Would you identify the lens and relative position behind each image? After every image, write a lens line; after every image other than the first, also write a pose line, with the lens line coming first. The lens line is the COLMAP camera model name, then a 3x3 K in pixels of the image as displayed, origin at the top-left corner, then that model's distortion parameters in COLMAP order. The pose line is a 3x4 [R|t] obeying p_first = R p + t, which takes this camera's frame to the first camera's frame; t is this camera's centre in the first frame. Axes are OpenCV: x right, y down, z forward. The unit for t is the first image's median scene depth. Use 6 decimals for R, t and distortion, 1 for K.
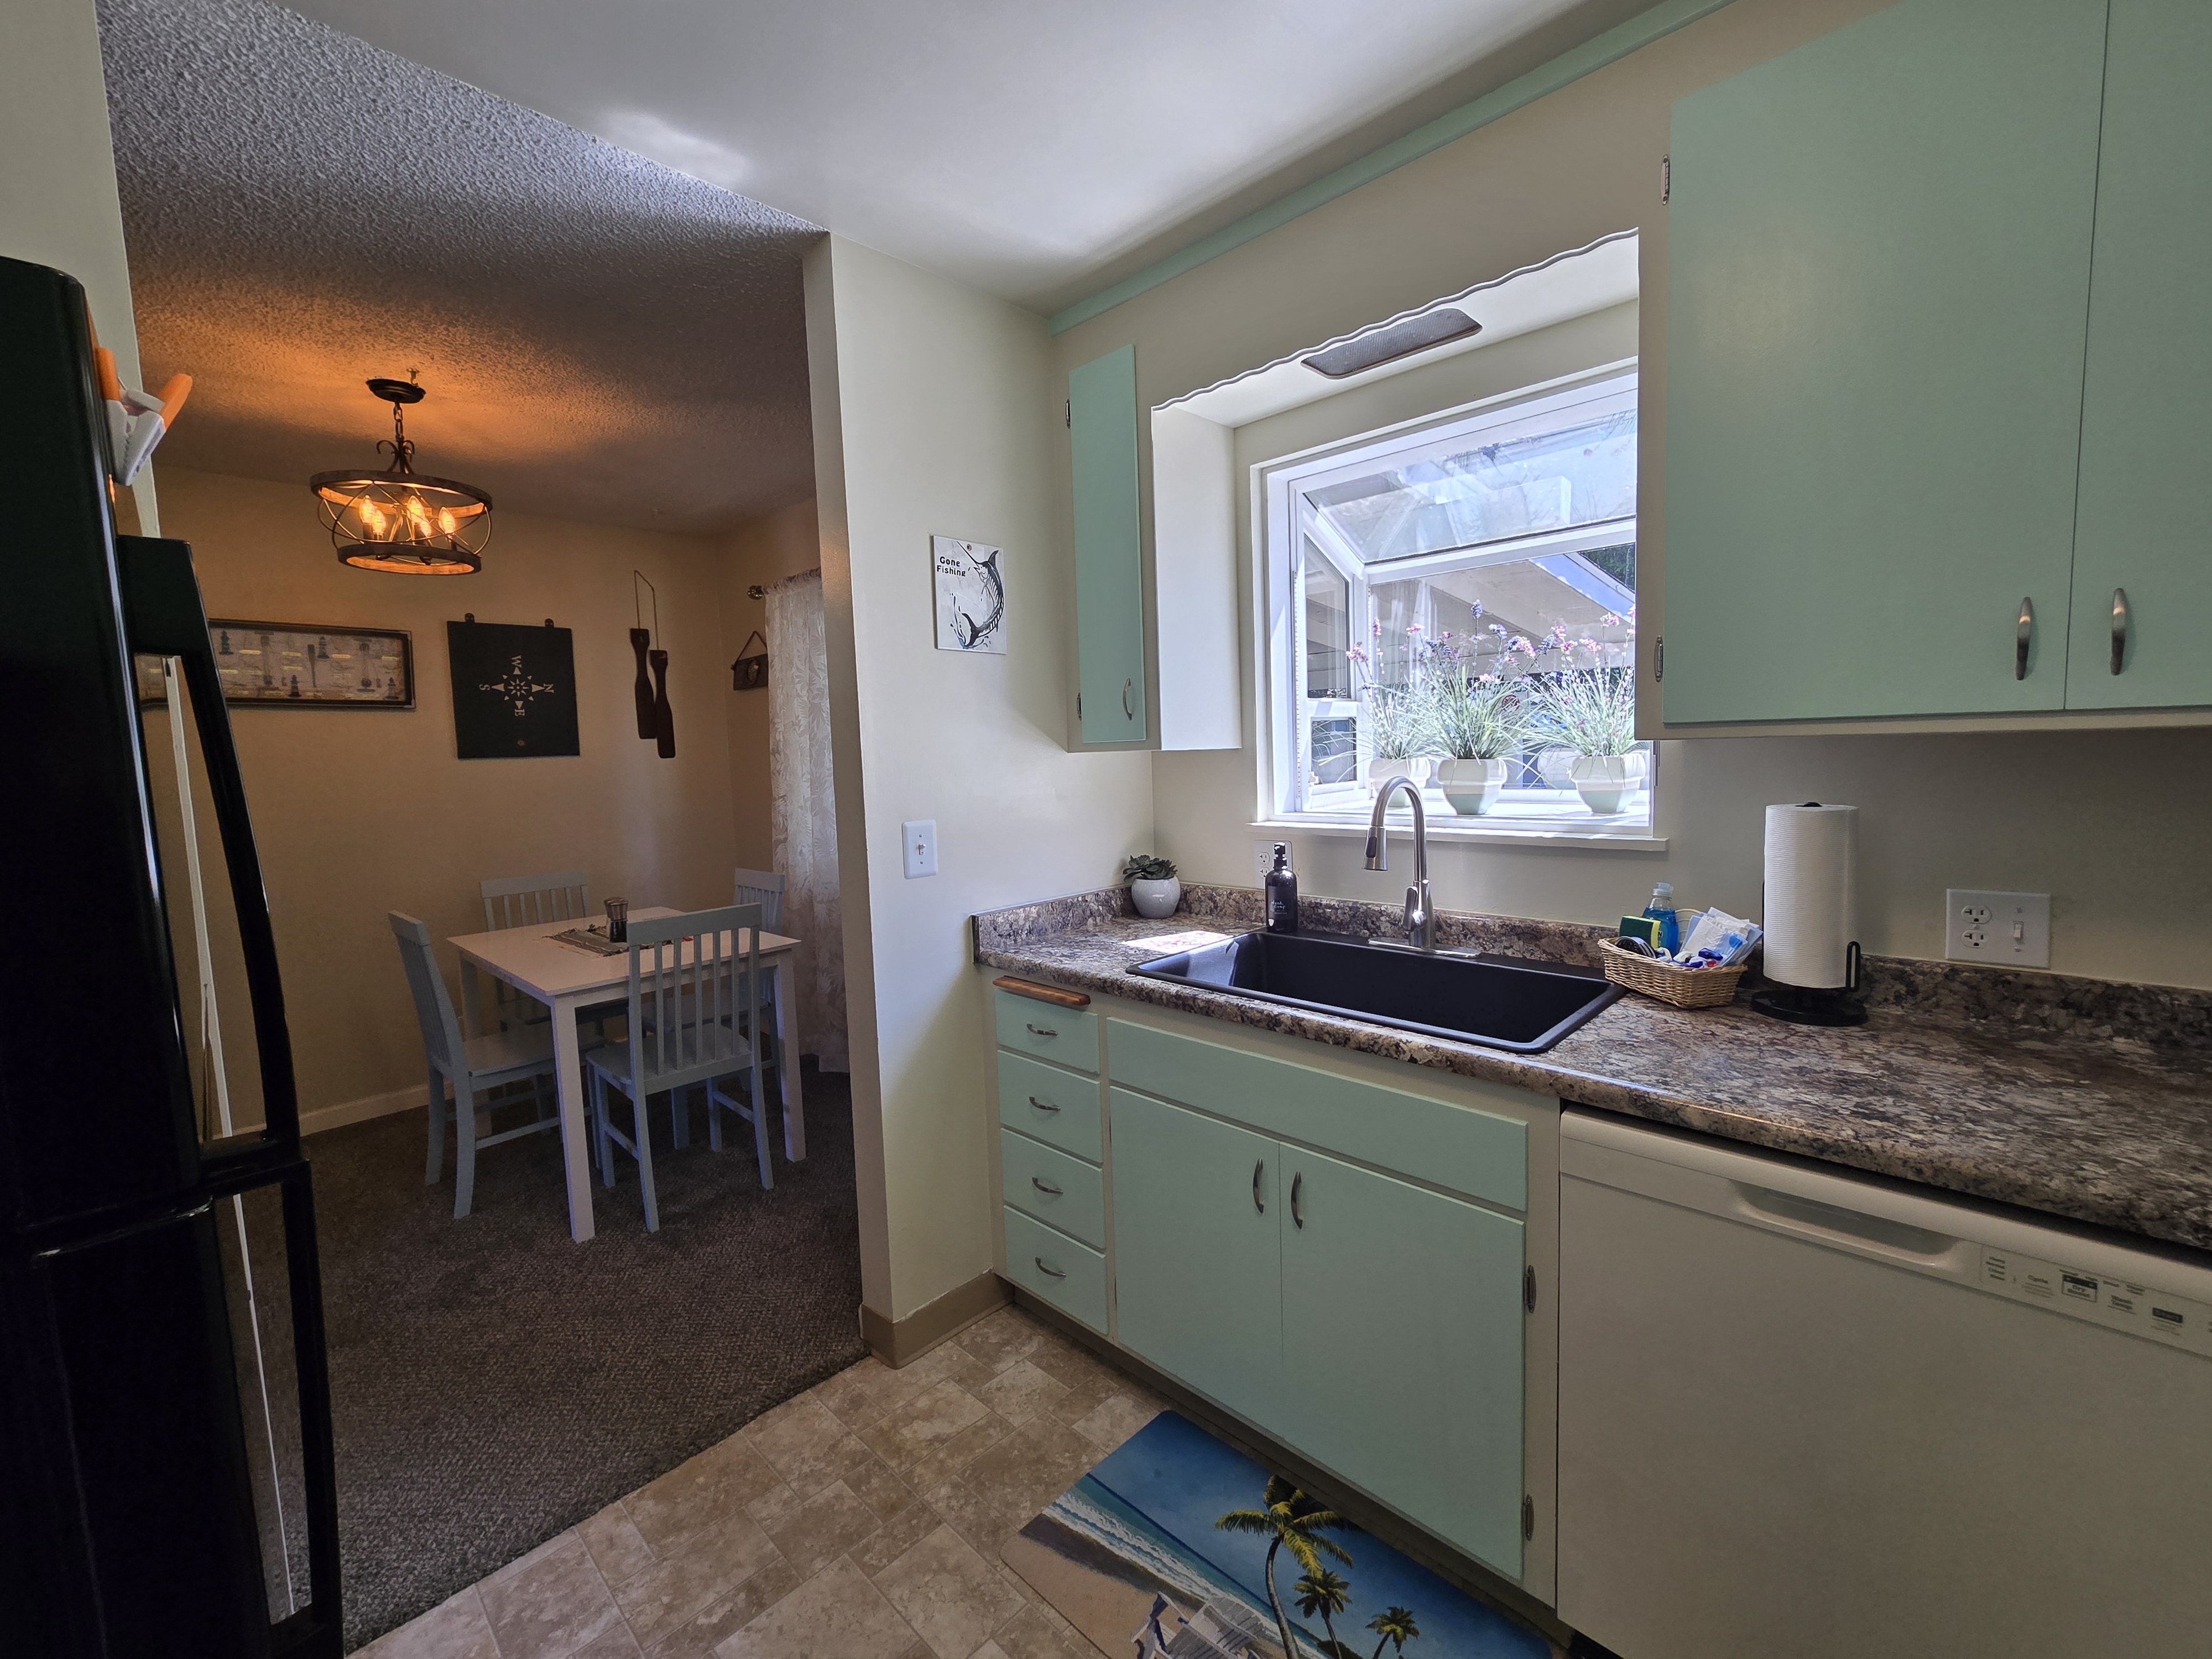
lens RADIAL K [[899.7, 0, 1127.3], [0, 899.7, 819.3], [0, 0, 1]] dist [-0.002326, -0.000088]
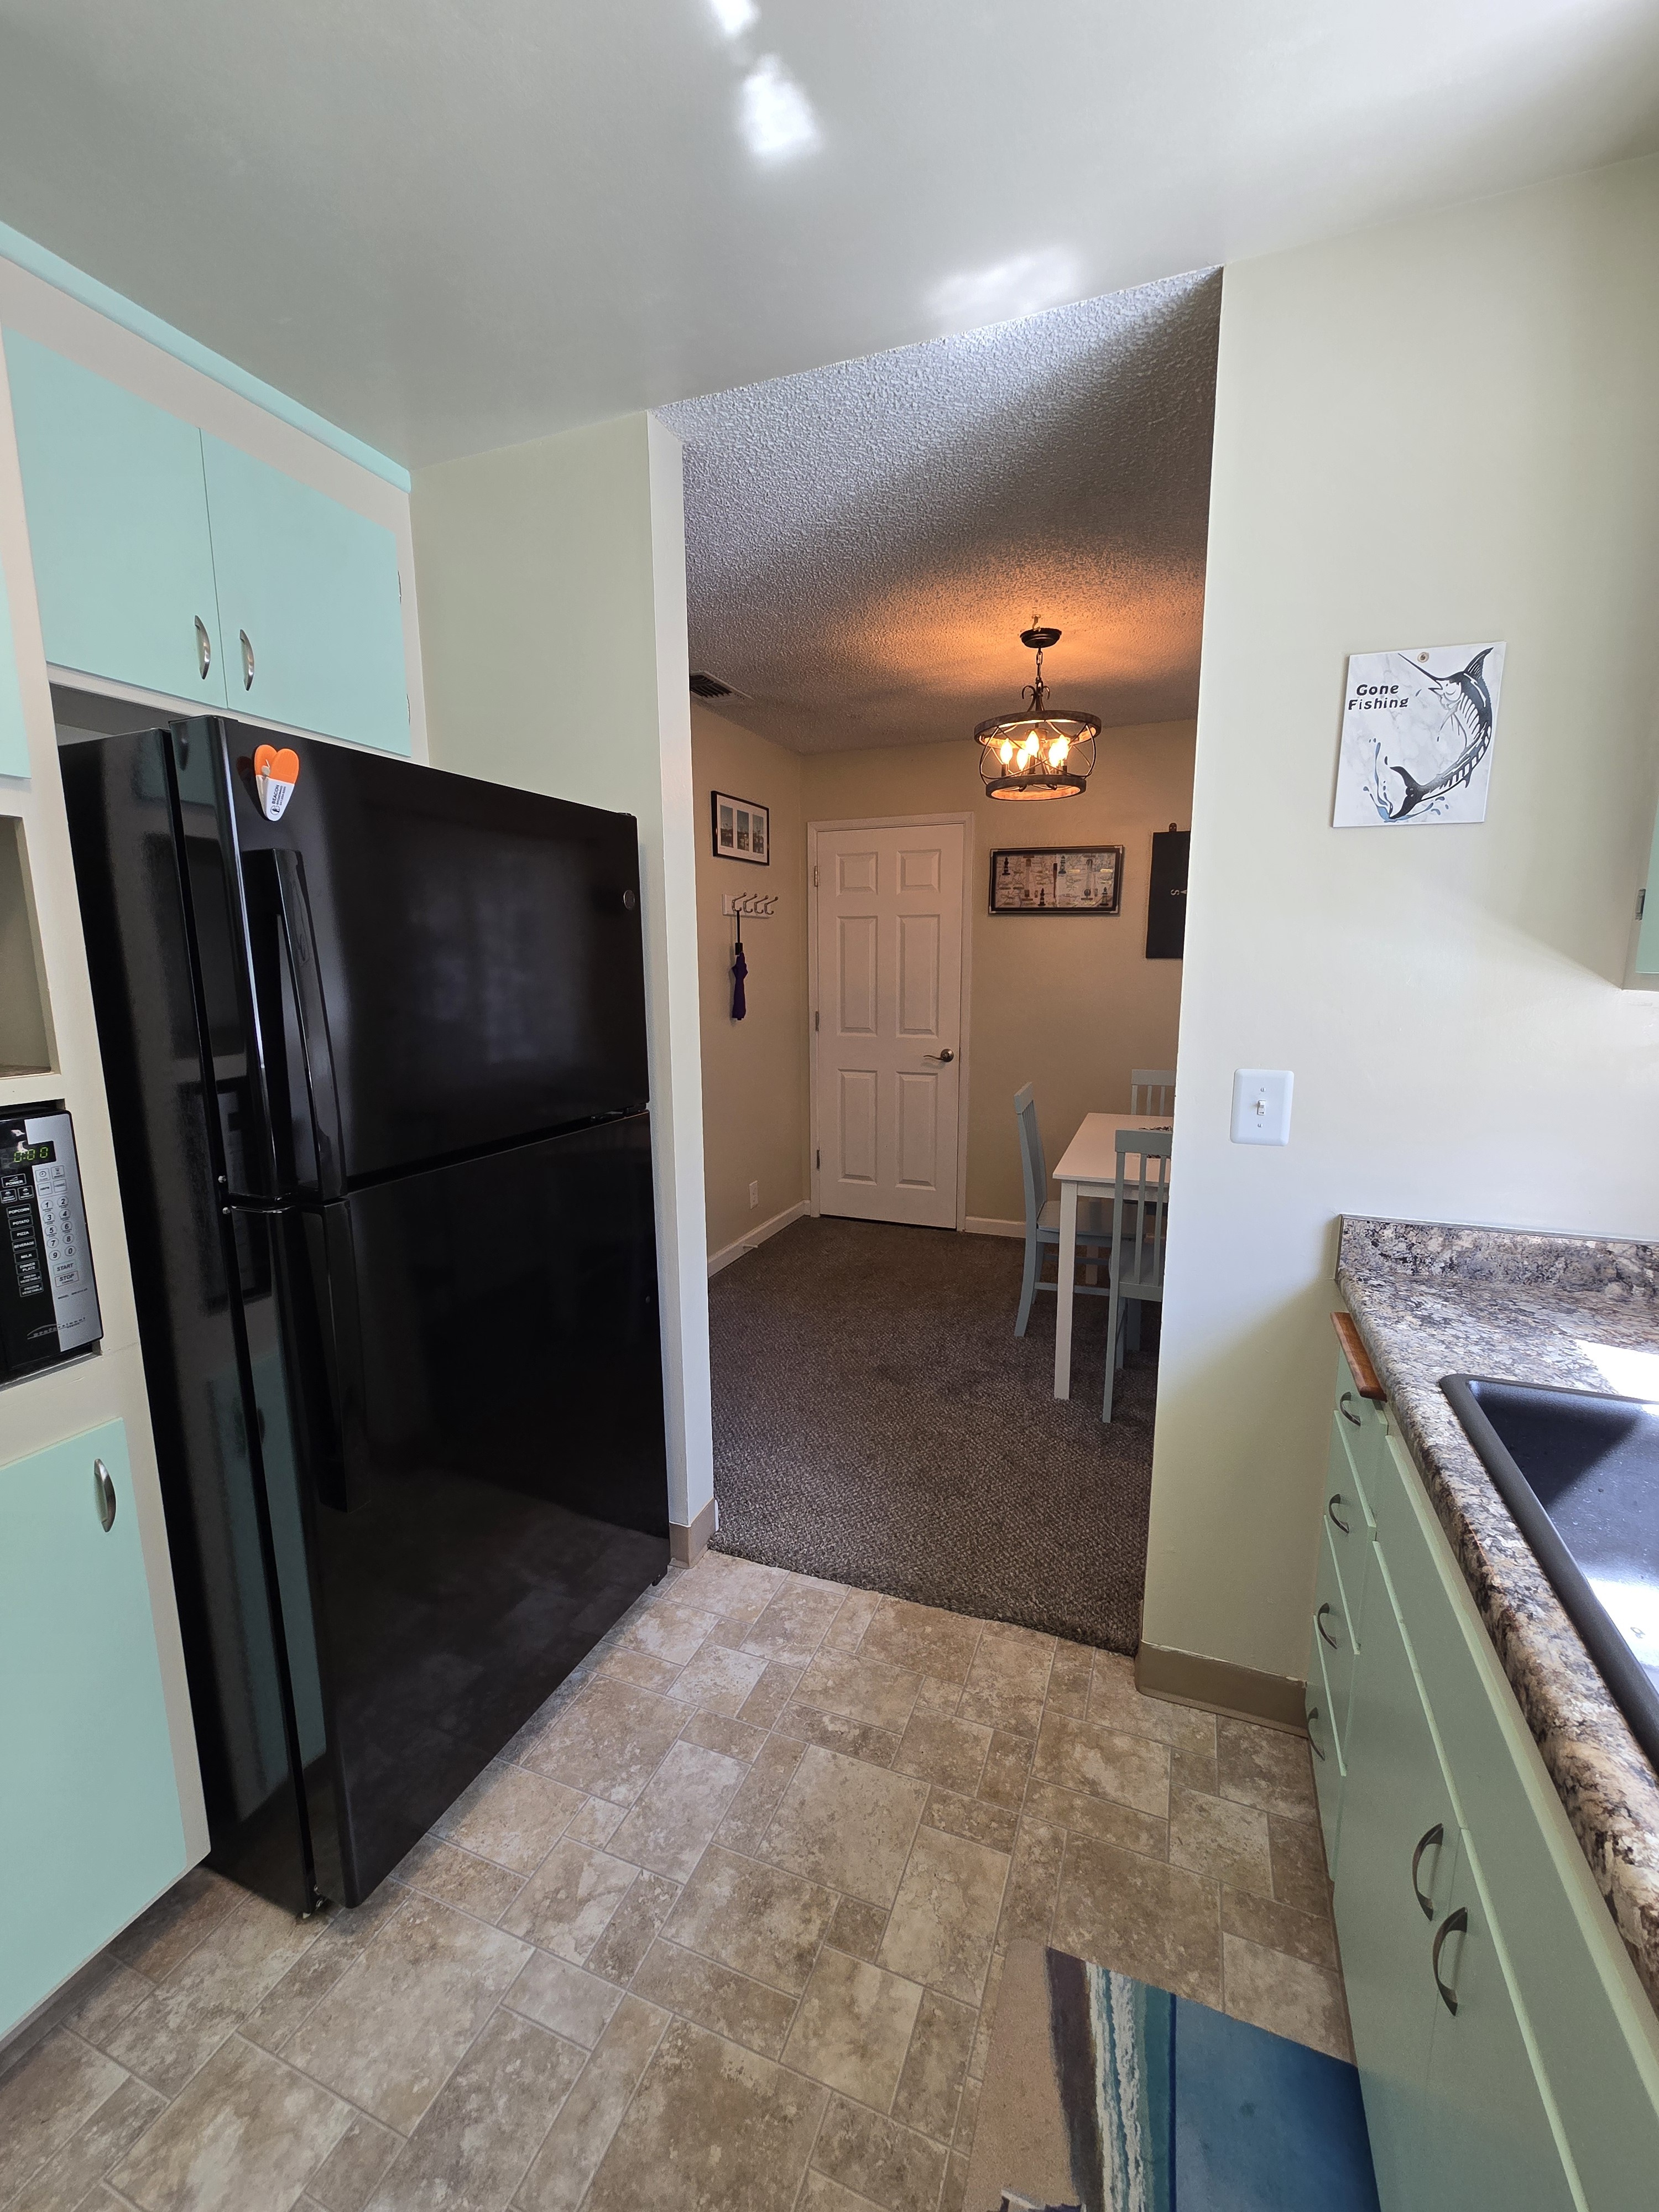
lens RADIAL K [[906.5, 0, 839.5], [0, 906.5, 1117.1], [0, 0, 1]] dist [-0.016495, 0.009088]
pose [[0.387198, 0.191796, -0.901827, 0.330059], [-0.093000, 0.981260, 0.168760, -0.055527], [0.917294, 0.018526, 0.397779, 0.403333]]
